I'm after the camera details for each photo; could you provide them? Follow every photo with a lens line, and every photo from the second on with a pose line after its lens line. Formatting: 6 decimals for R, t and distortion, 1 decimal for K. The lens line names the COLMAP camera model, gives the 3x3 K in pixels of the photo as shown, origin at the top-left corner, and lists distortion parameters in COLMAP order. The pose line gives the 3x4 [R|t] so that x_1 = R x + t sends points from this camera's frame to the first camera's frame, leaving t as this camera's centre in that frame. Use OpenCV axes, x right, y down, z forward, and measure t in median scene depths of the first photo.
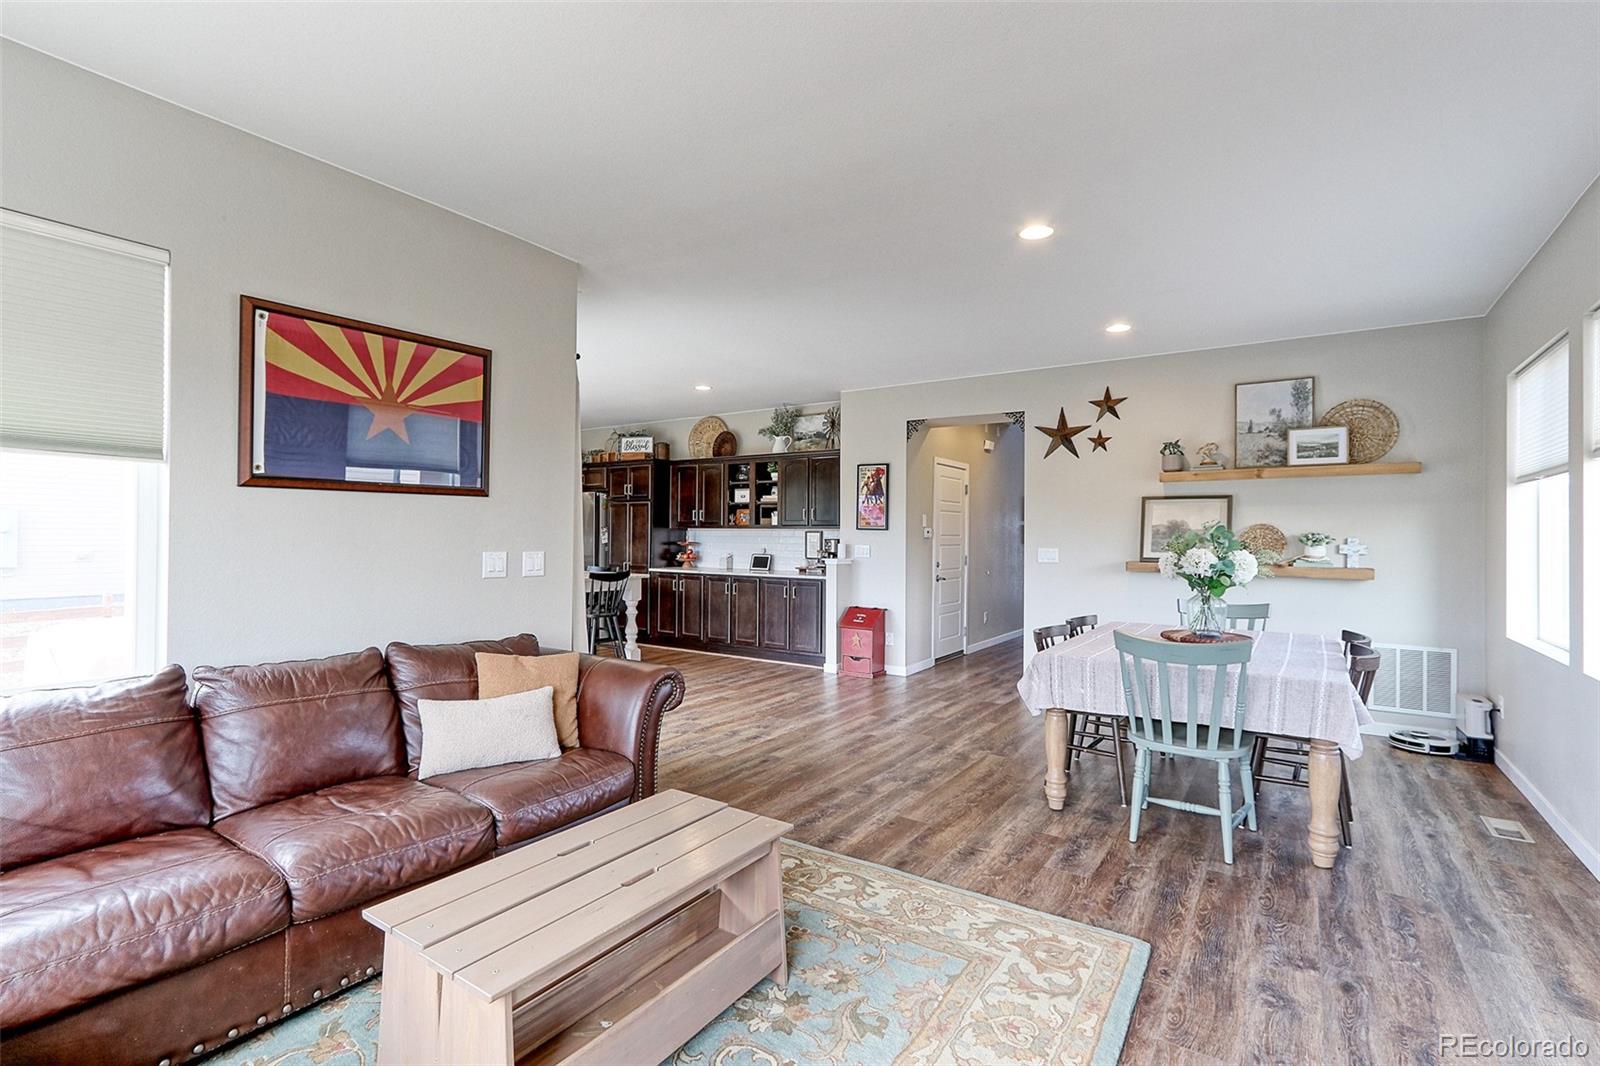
lens RADIAL K [[721.9, 0, 800.0], [0, 721.9, 533.0], [0, 0, 1]] dist [-0.012228, 0.000478]
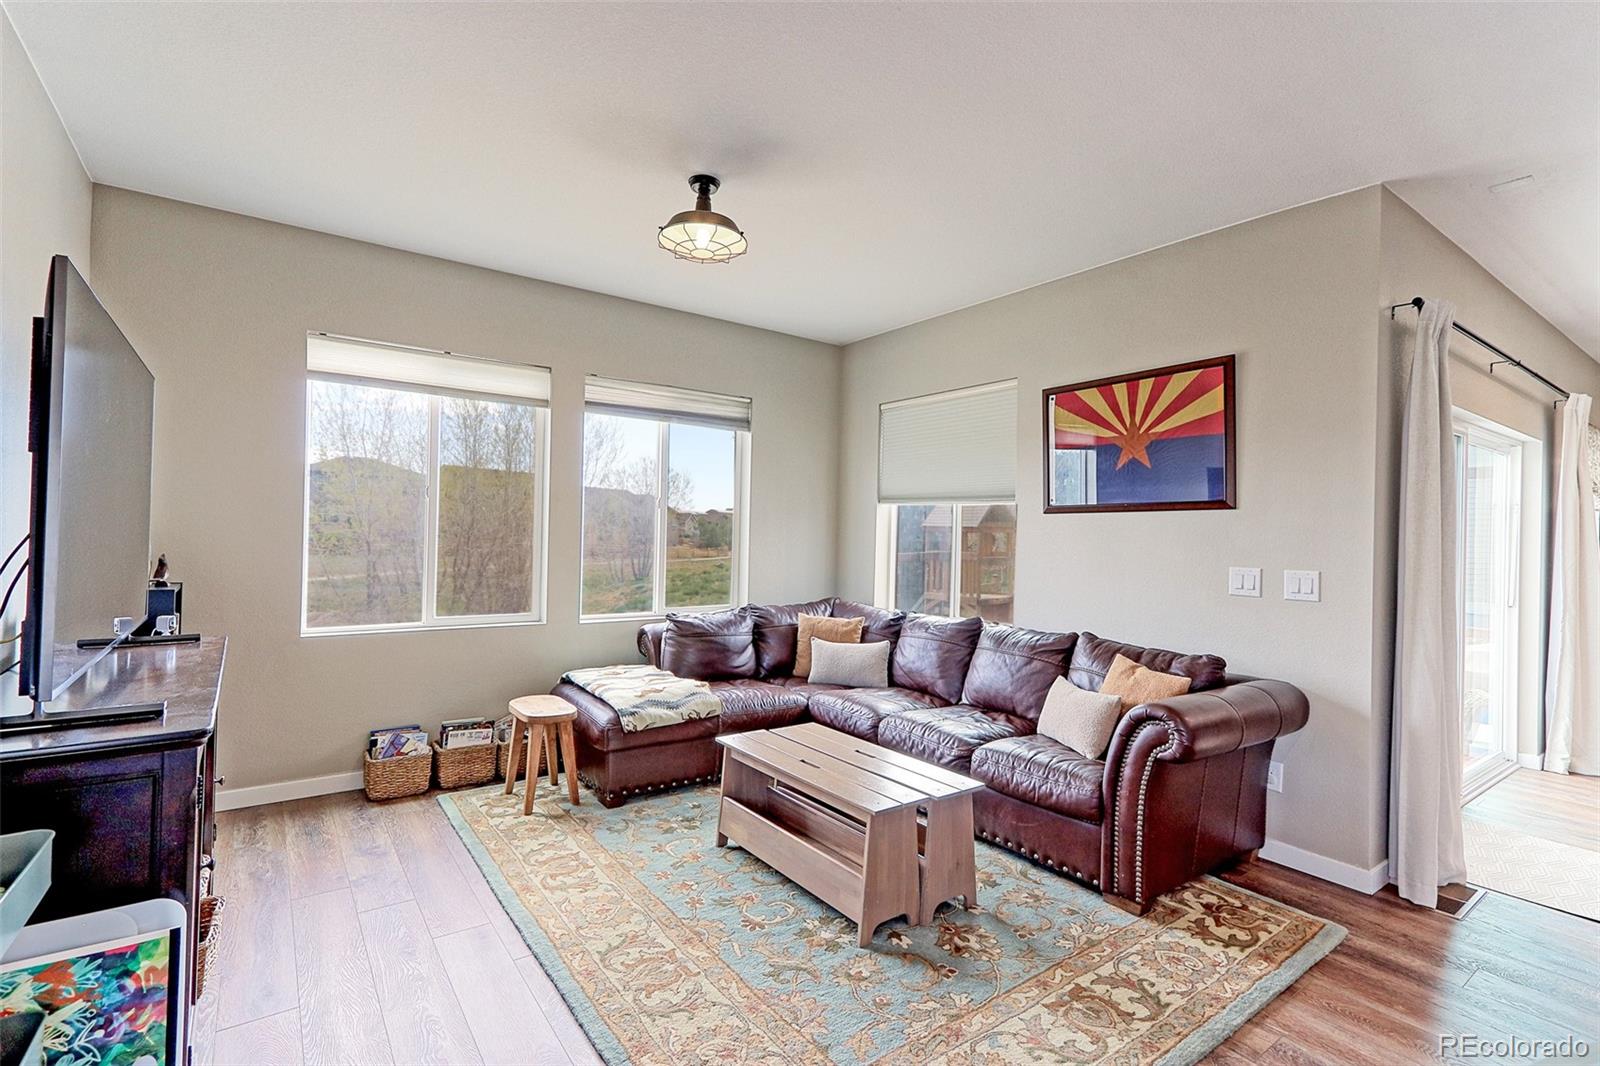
lens RADIAL K [[721.9, 0, 800.0], [0, 721.9, 533.0], [0, 0, 1]] dist [-0.012228, 0.000478]
pose [[-0.327716, -0.016398, -0.944634, 0.733948], [-0.017924, 0.999777, -0.011137, 0.002929], [0.944606, 0.013282, -0.327937, 0.872627]]
